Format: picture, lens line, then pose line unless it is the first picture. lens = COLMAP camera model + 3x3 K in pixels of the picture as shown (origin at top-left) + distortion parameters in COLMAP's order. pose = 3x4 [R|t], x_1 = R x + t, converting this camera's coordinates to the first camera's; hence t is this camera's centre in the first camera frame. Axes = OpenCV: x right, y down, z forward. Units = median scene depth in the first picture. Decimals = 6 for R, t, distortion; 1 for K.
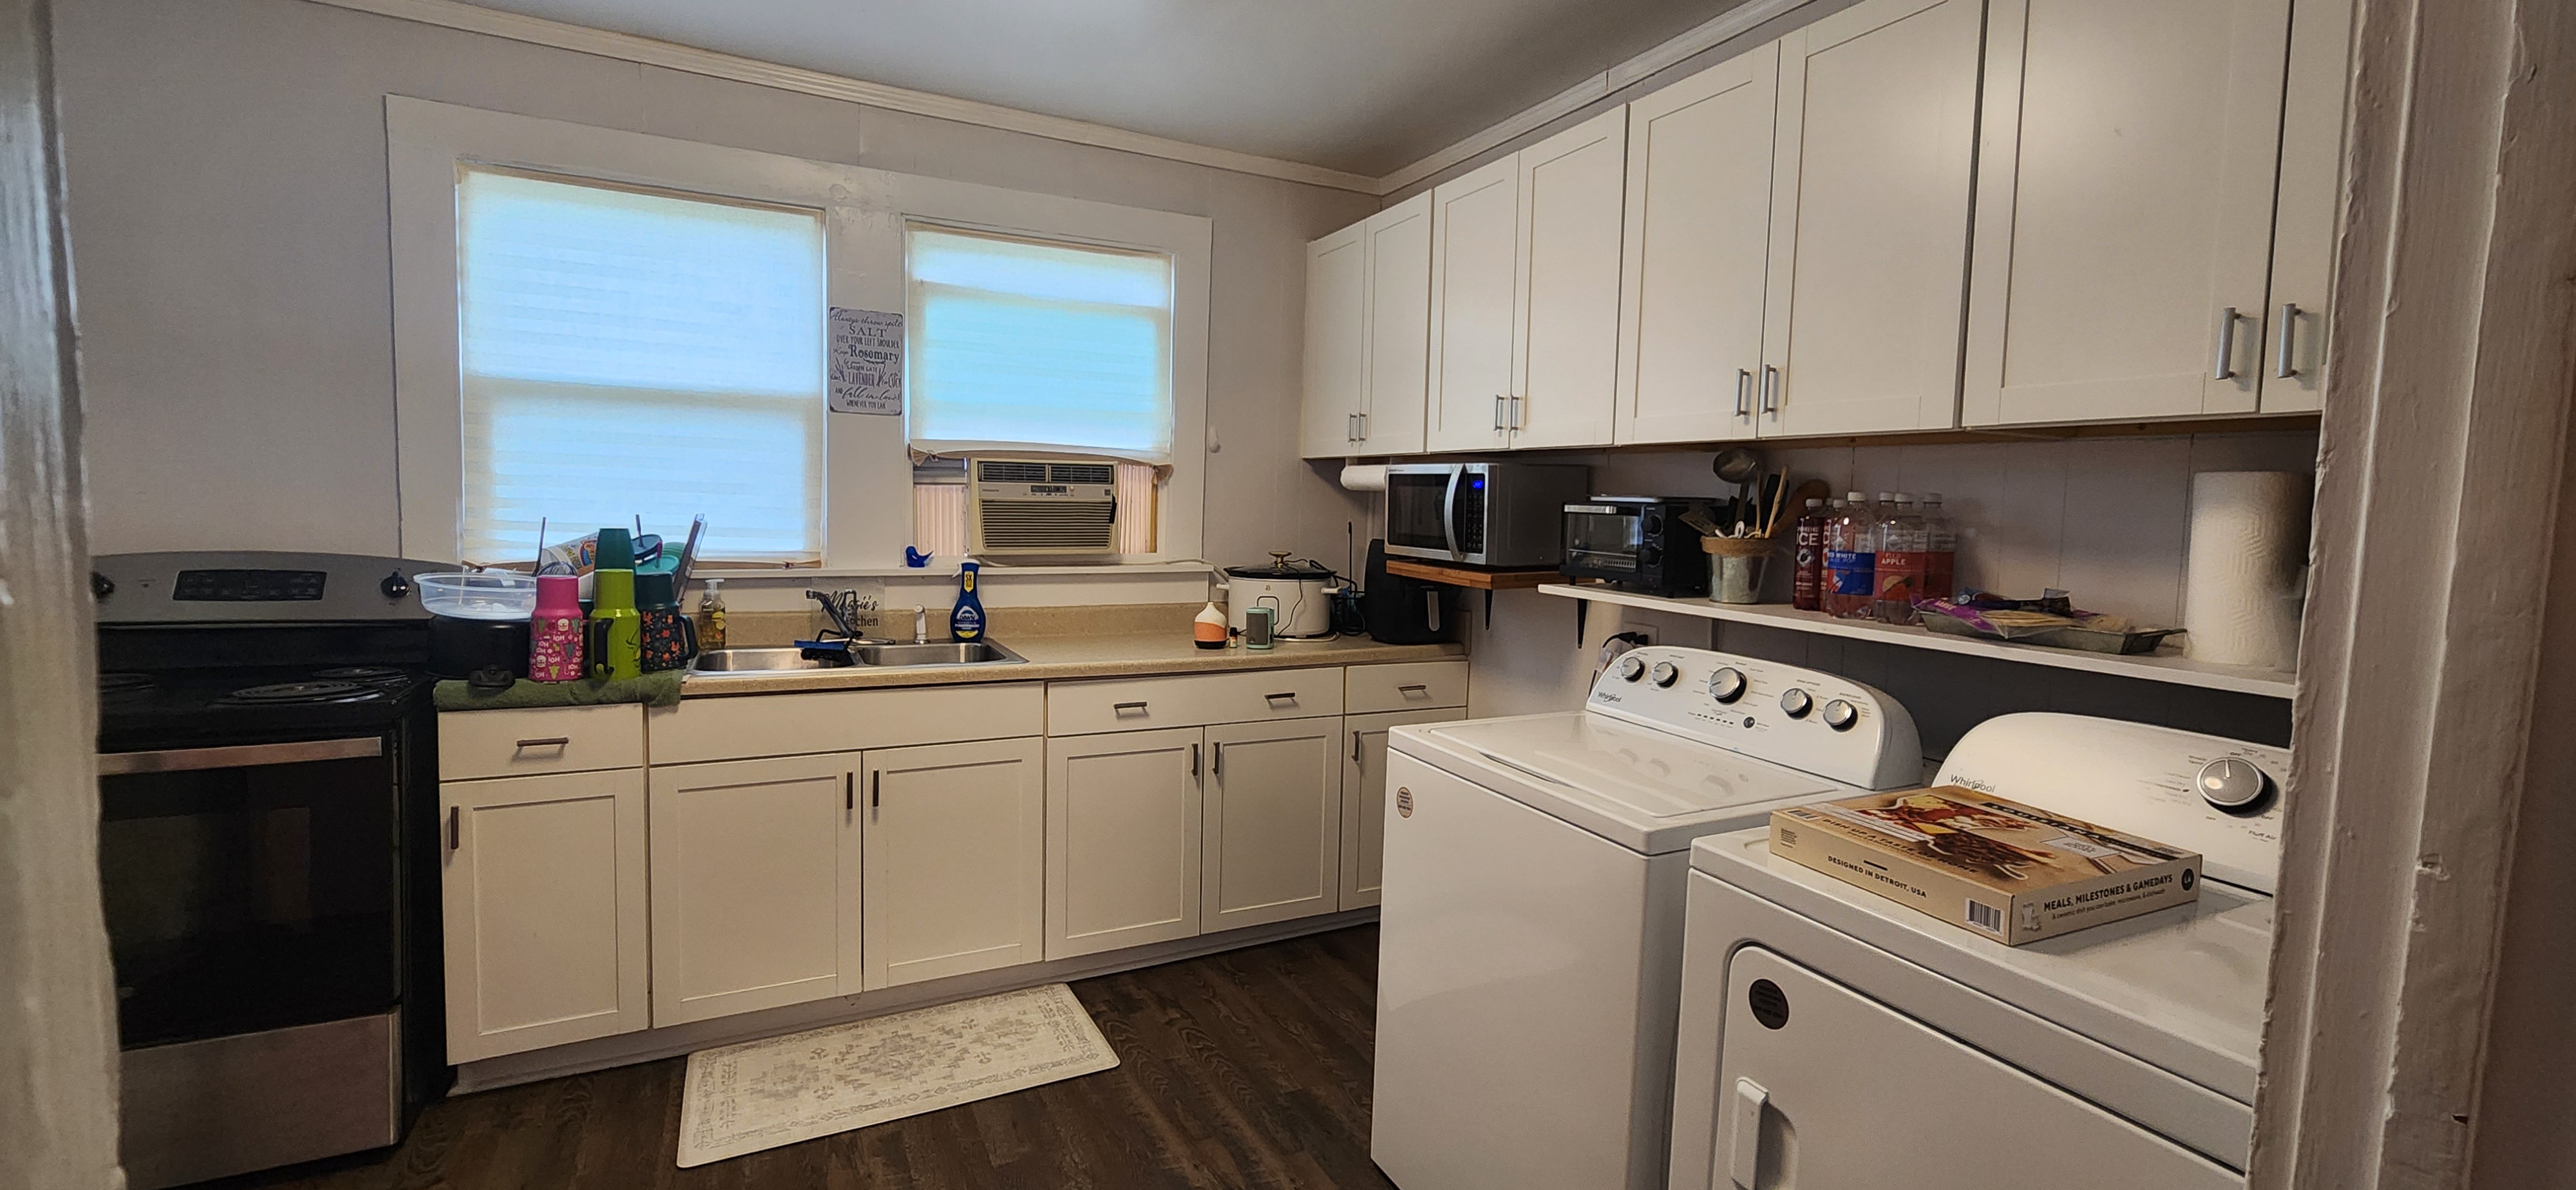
lens RADIAL K [[1060.1, 0, 1281.0], [0, 1060.1, 549.7], [0, 0, 1]] dist [0.000196, -0.000138]
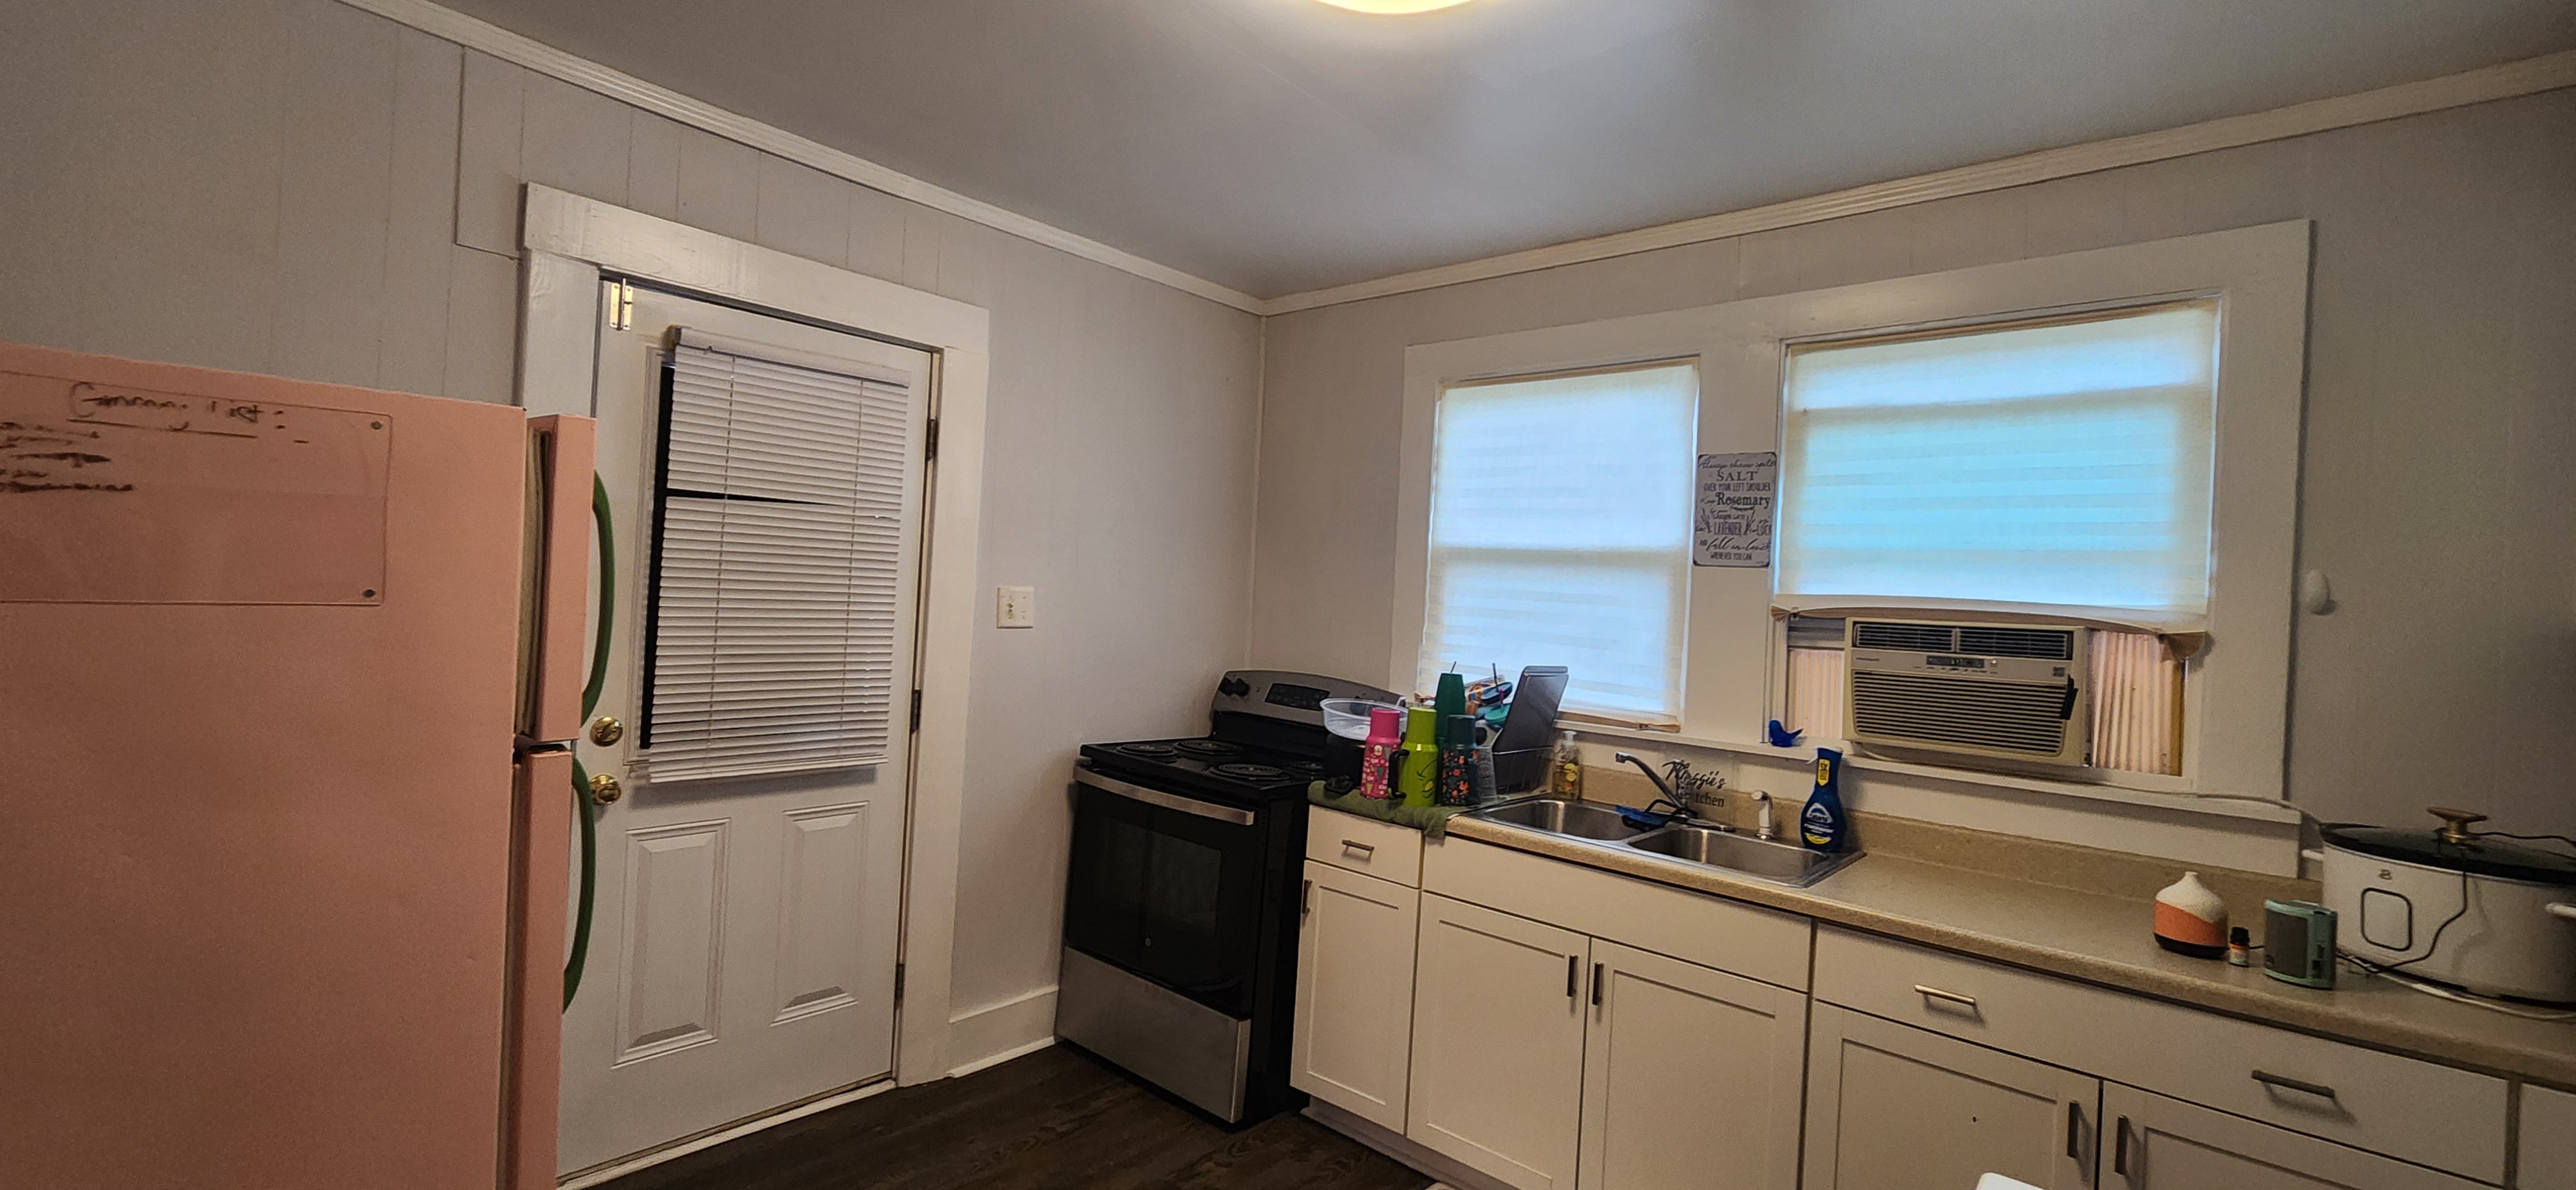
lens RADIAL K [[1060.1, 0, 1281.0], [0, 1060.1, 549.7], [0, 0, 1]] dist [0.000196, -0.000138]
pose [[0.372267, -0.044863, -0.927041, 0.301643], [-0.090353, 0.992335, -0.084306, -0.032314], [0.923717, 0.115145, 0.365360, 0.318846]]
